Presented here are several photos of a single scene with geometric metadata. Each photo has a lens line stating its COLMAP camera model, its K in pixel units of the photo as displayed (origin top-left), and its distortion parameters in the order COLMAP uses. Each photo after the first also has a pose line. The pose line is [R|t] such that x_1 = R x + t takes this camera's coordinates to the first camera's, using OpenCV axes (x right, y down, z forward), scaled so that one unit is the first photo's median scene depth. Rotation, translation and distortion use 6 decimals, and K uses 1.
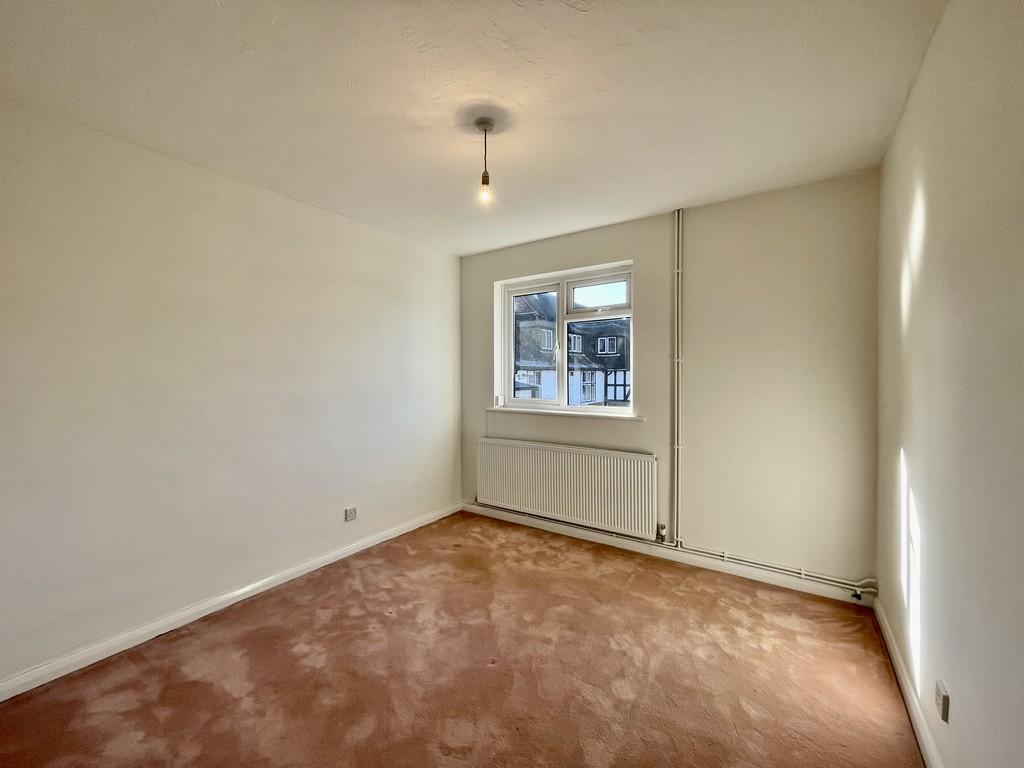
lens RADIAL K [[413.3, 0, 507.5], [0, 413.3, 377.1], [0, 0, 1]] dist [0.000607, 0.000606]
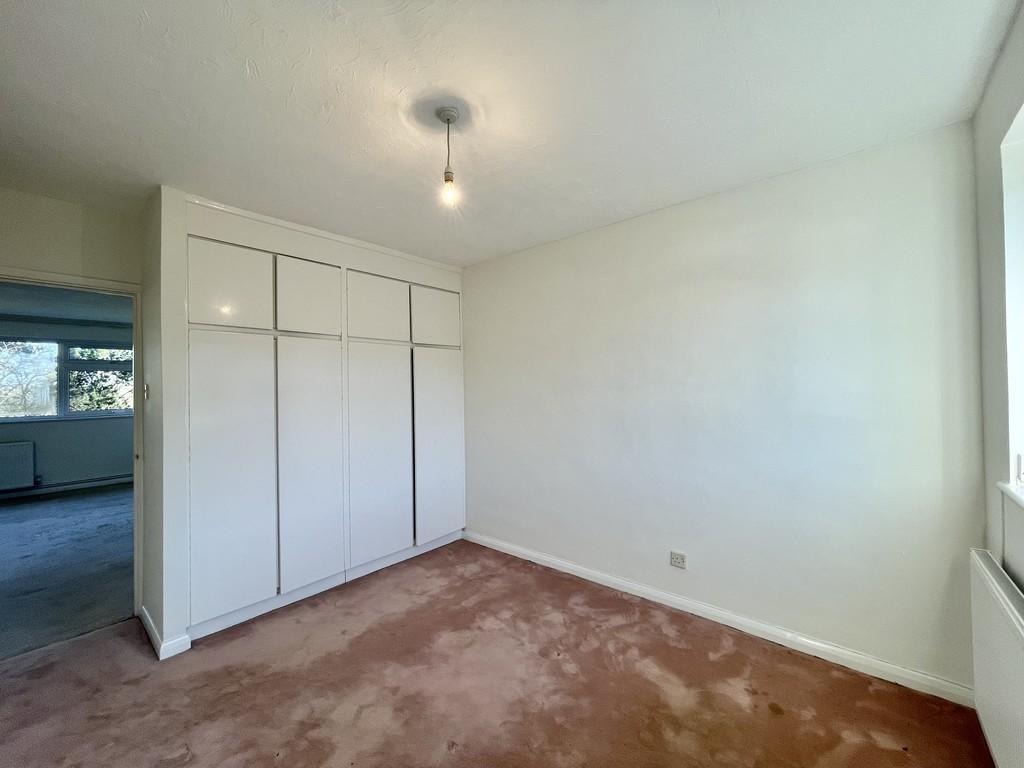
lens RADIAL K [[413.3, 0, 507.4], [0, 413.3, 387.3], [0, 0, 1]] dist [0.000607, 0.000606]
pose [[-0.102921, -0.001283, -0.994689, 0.536431], [-0.001844, 0.999998, -0.001099, -0.016545], [0.994688, 0.001721, -0.102923, 0.824283]]
